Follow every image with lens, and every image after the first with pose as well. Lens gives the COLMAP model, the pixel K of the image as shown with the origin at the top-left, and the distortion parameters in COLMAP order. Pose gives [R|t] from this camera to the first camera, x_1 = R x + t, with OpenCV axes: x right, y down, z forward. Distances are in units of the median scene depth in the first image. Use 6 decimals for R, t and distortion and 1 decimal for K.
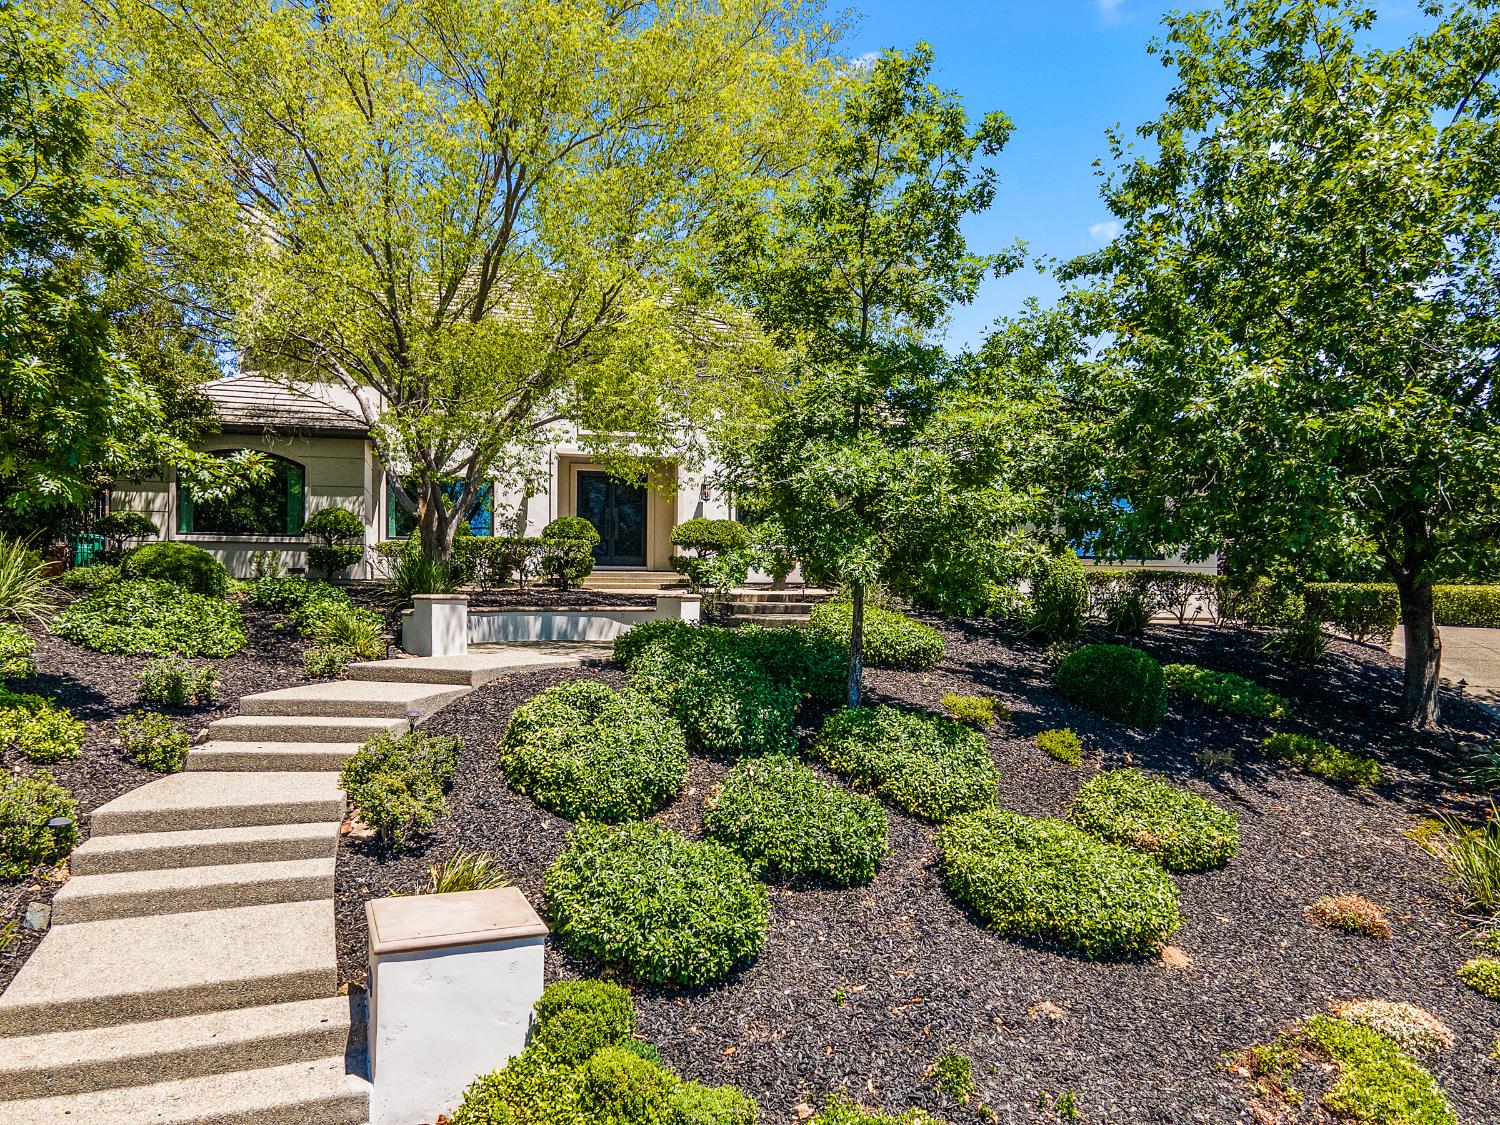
lens RADIAL K [[1107.8, 0, 757.9], [0, 1107.8, 583.7], [0, 0, 1]] dist [0.007533, 0.072366]
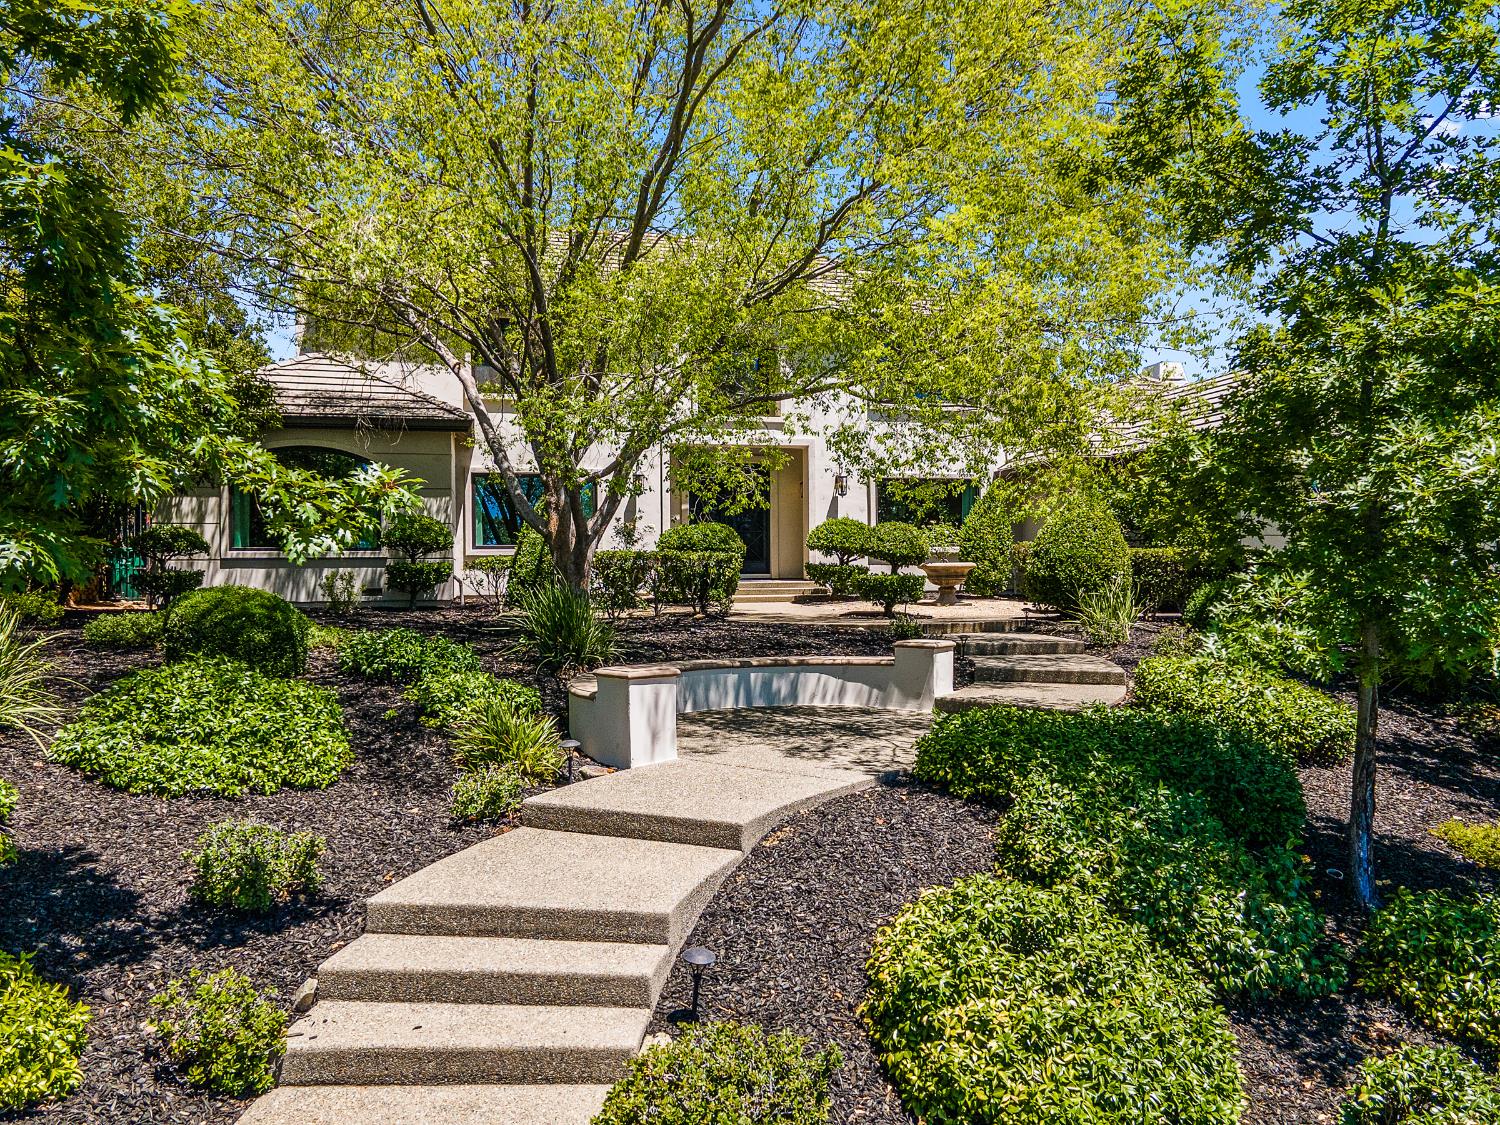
lens RADIAL K [[1091.4, 0, 750.0], [0, 1091.4, 562.5], [0, 0, 1]] dist [0.006344, 0.068317]
pose [[0.999450, -0.013902, -0.030095, -0.257346], [0.013881, 0.999903, -0.000900, -0.066942], [0.030104, 0.000482, 0.999547, 0.460381]]
